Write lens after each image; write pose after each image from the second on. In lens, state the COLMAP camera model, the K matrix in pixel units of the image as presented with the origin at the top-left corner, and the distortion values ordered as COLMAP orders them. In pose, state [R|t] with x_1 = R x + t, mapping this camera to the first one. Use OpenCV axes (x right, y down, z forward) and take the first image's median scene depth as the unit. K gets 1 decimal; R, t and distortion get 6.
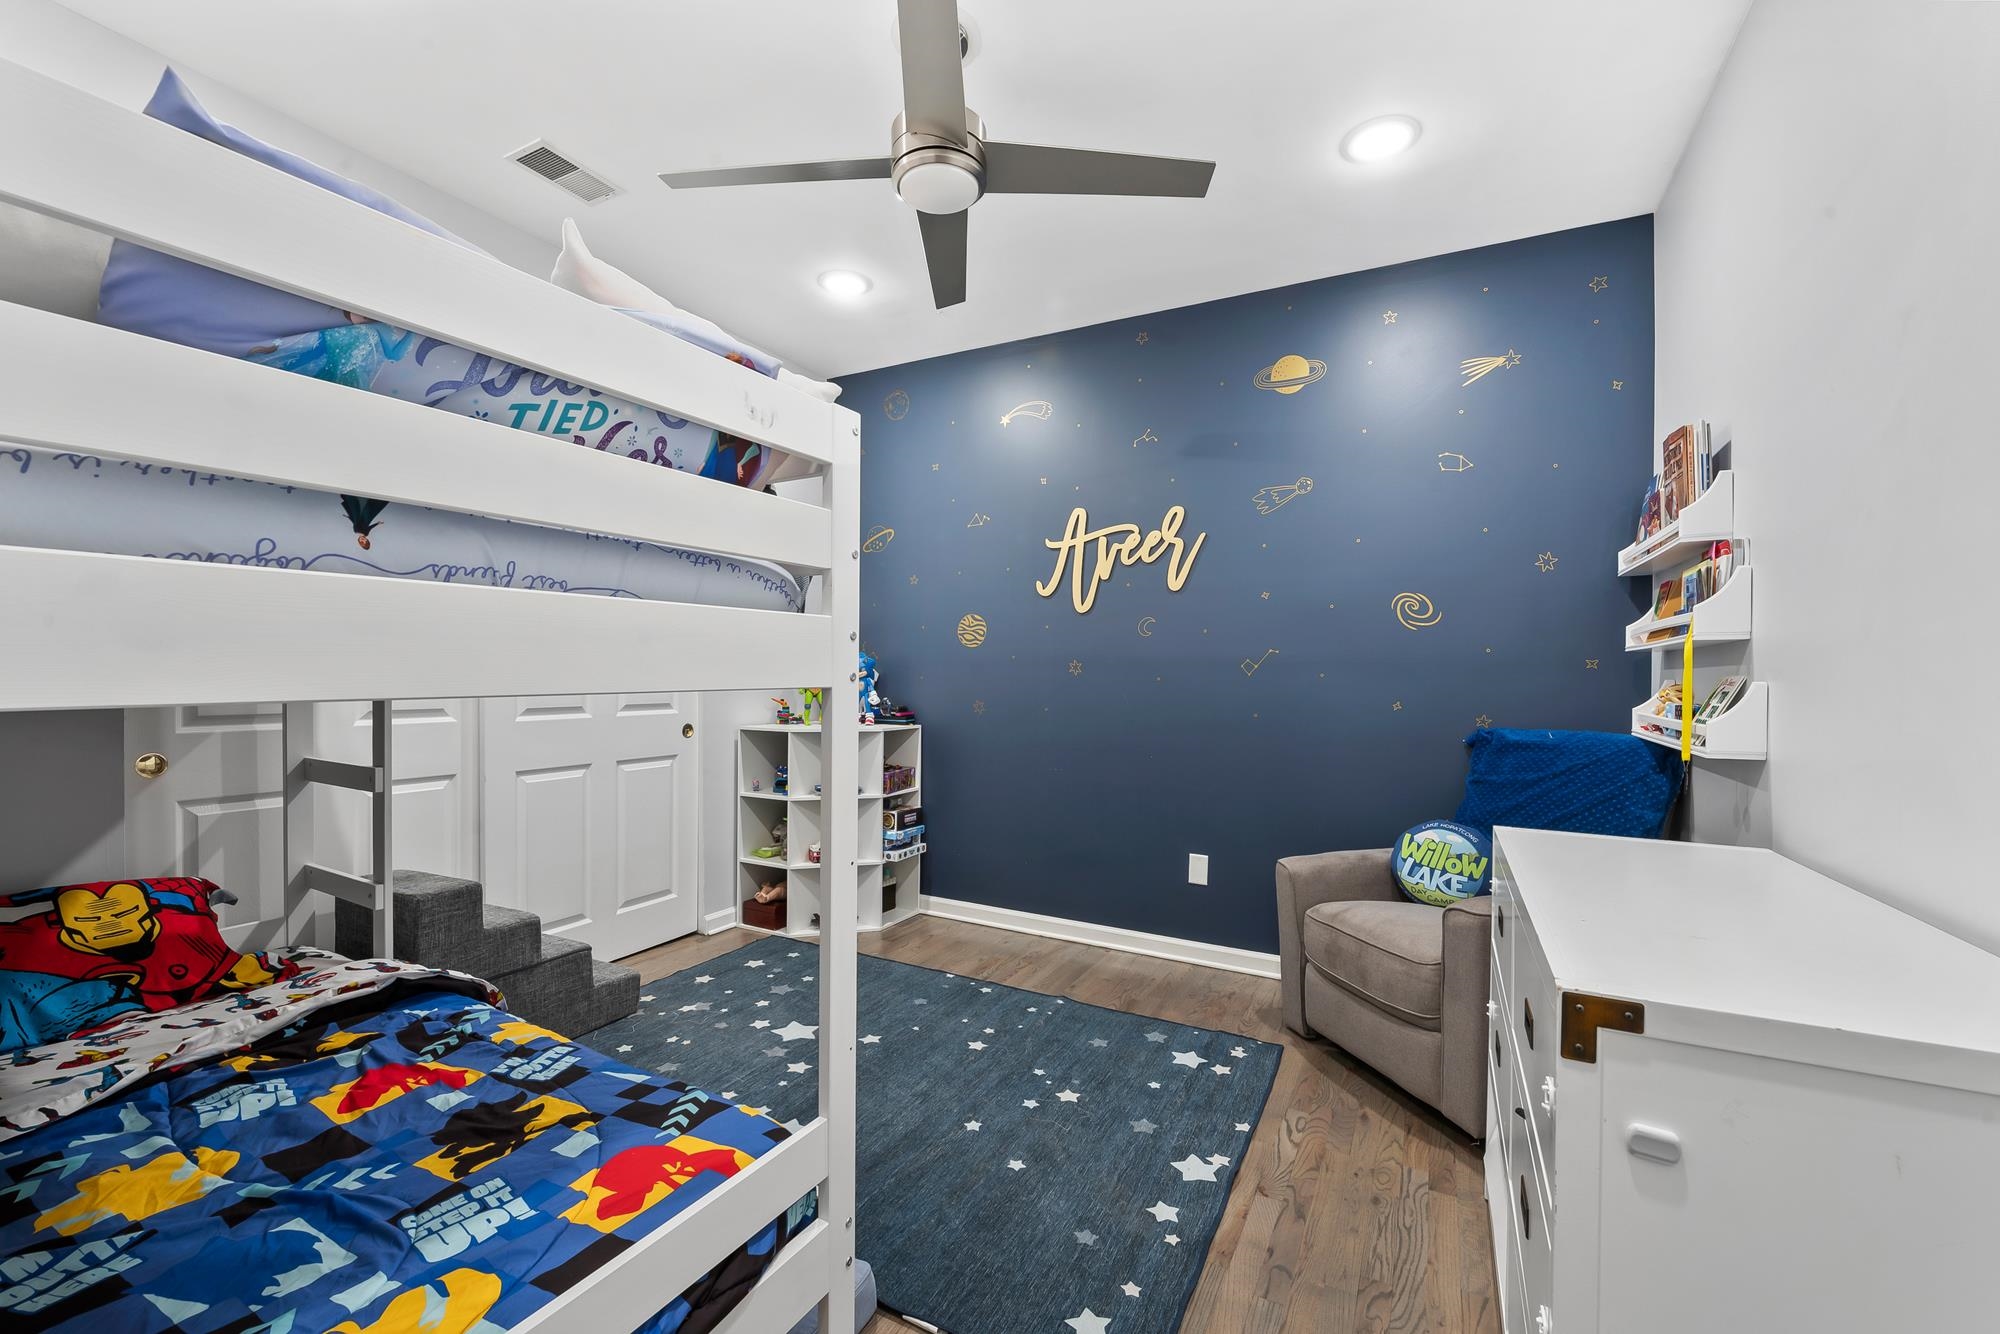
lens RADIAL K [[813.9, 0, 1000.0], [0, 813.9, 667.0], [0, 0, 1]] dist [-0.009561, -0.000548]
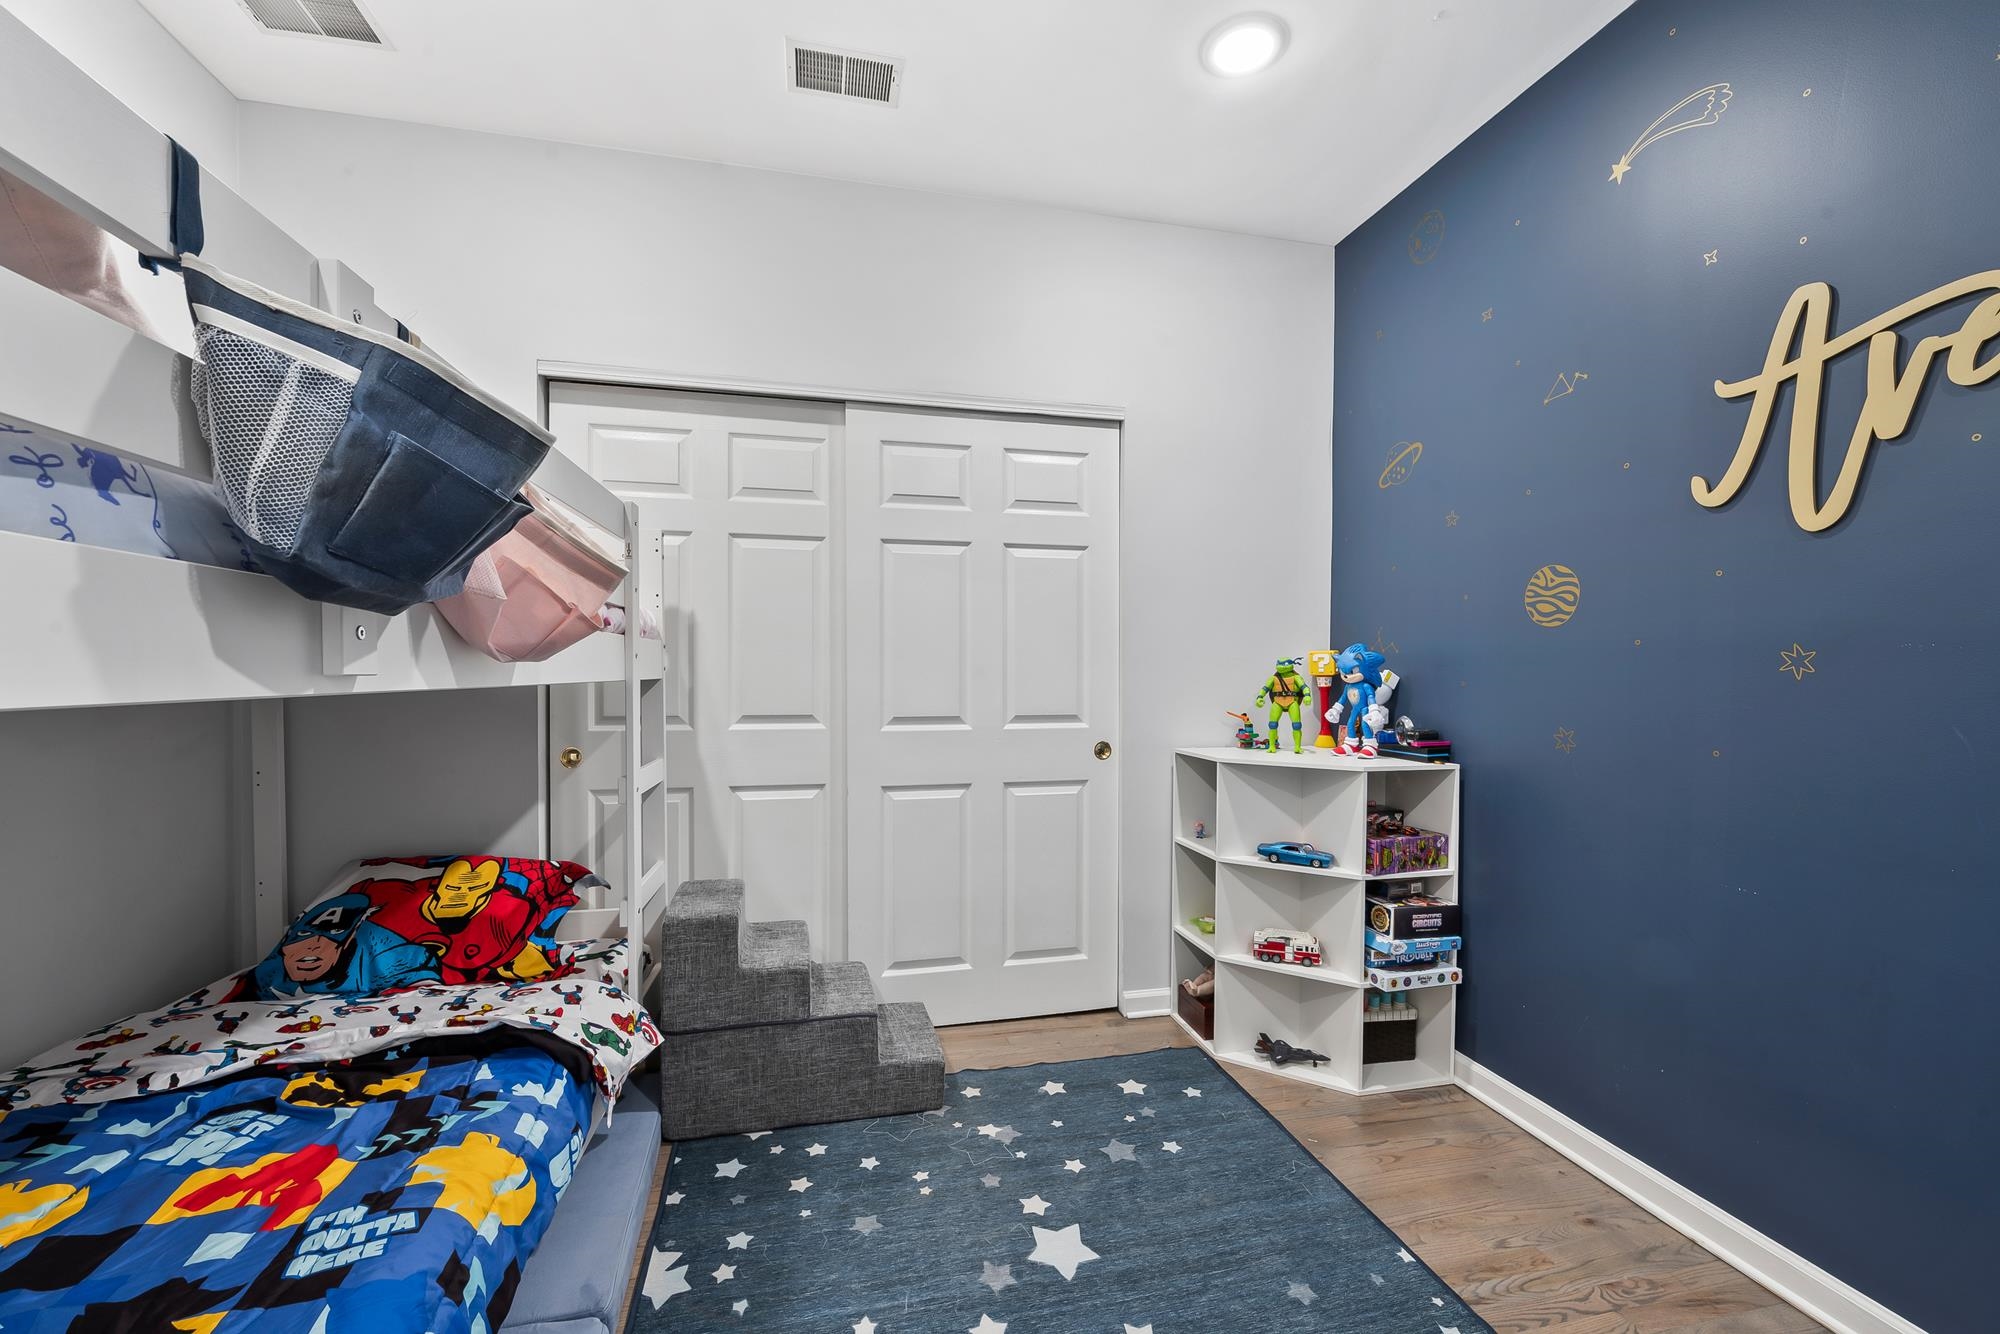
lens RADIAL K [[803.6, 0, 1001.1], [0, 803.6, 680.7], [0, 0, 1]] dist [-0.007592, -0.000905]
pose [[0.656609, 0.000591, -0.754231, 0.143171], [0.008668, 0.999928, 0.008329, 0.003970], [0.754181, -0.012006, 0.656556, 0.438567]]
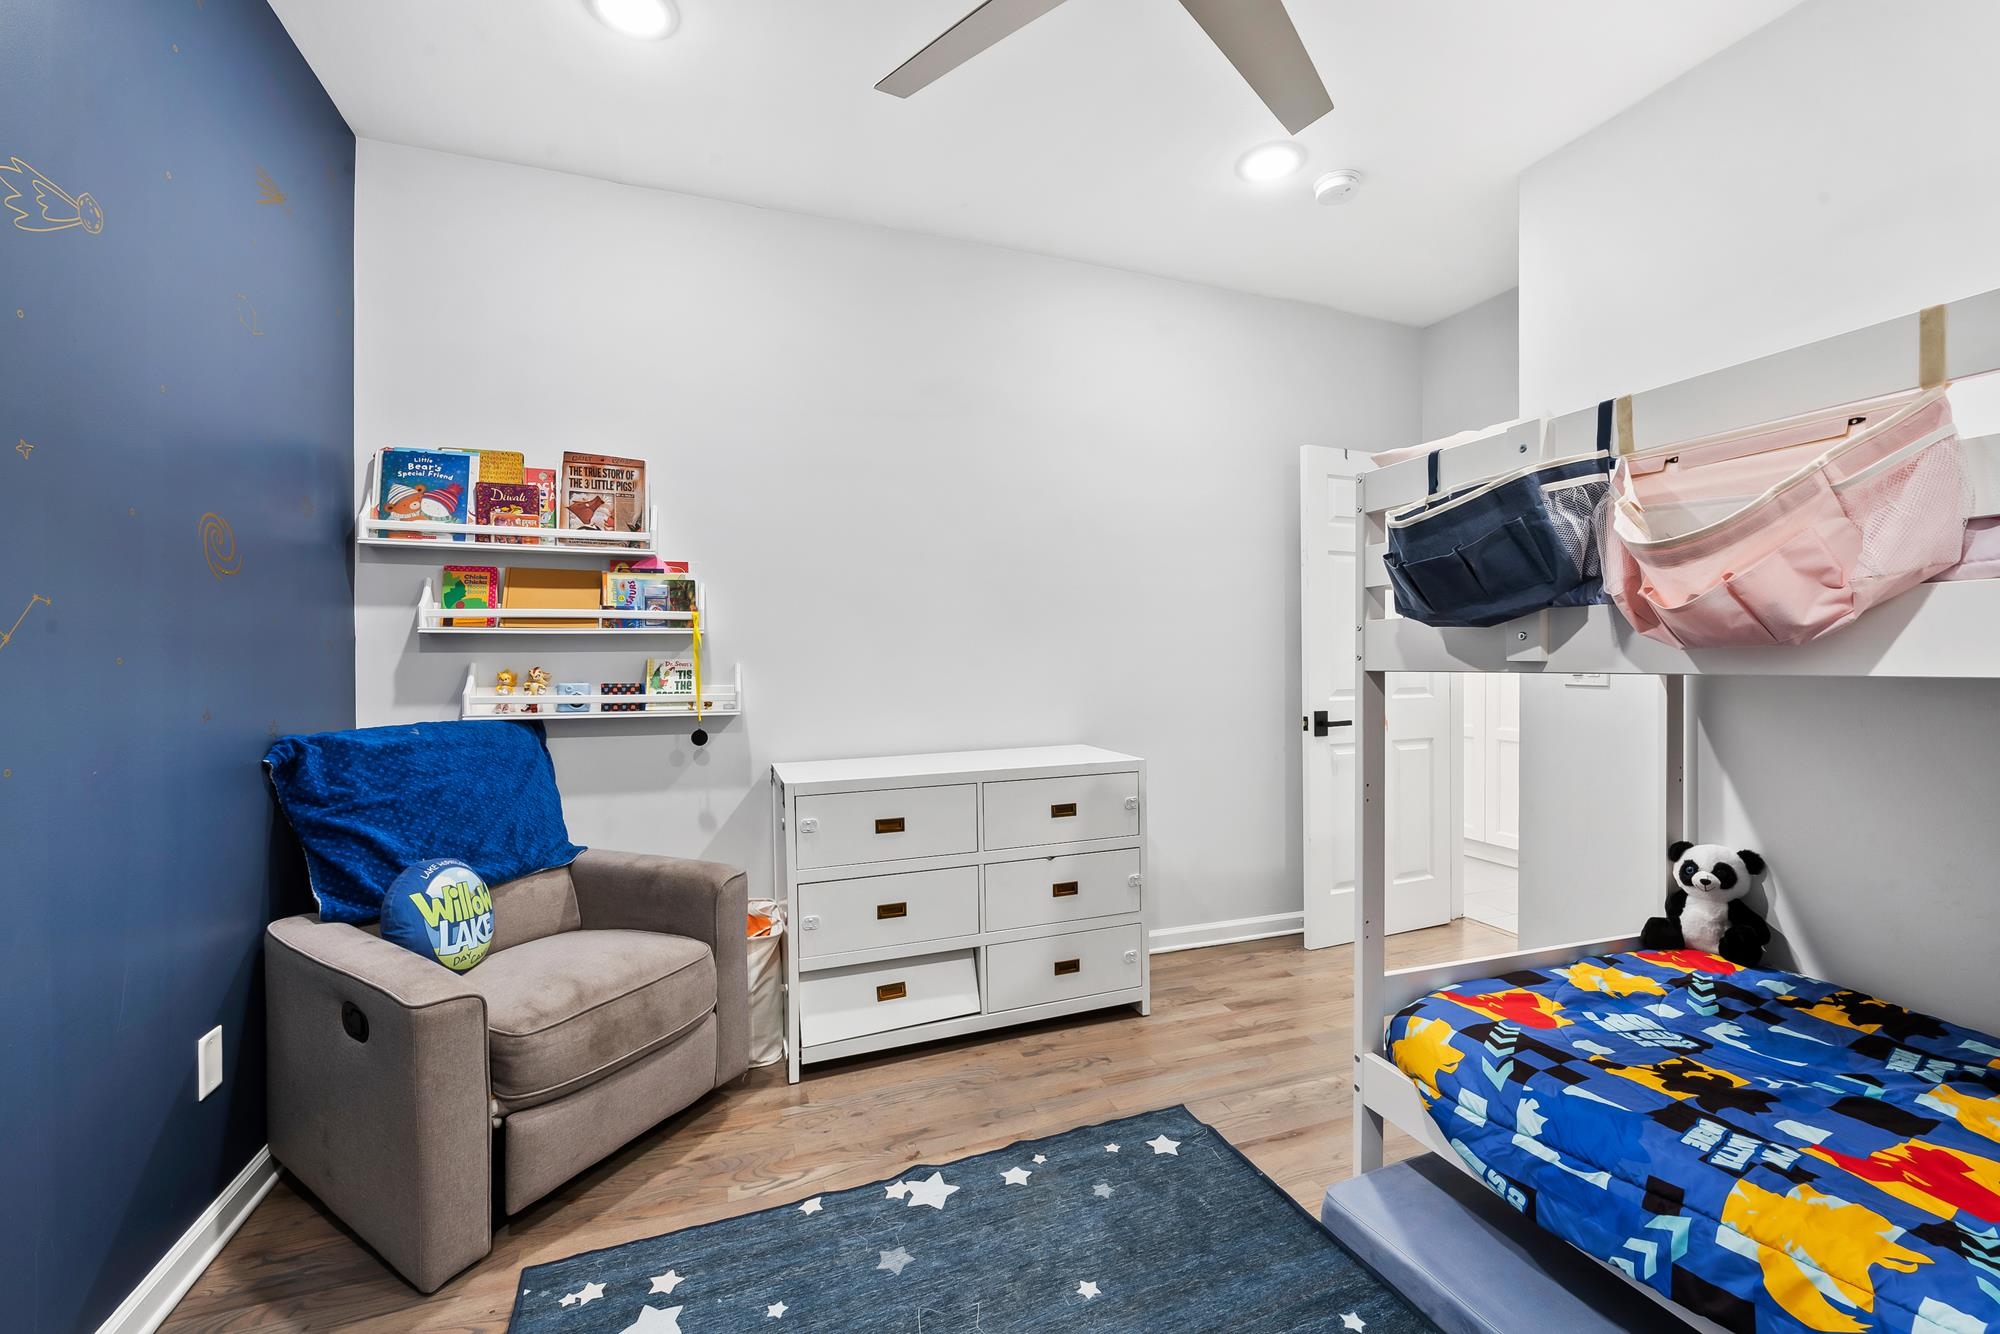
lens RADIAL K [[813.9, 0, 1000.0], [0, 813.9, 667.0], [0, 0, 1]] dist [-0.009561, -0.000548]
pose [[-0.749915, -0.014517, 0.661374, -0.242629], [-0.011517, 0.999894, 0.008889, 0.003640], [-0.661433, -0.000951, -0.750003, 0.940024]]
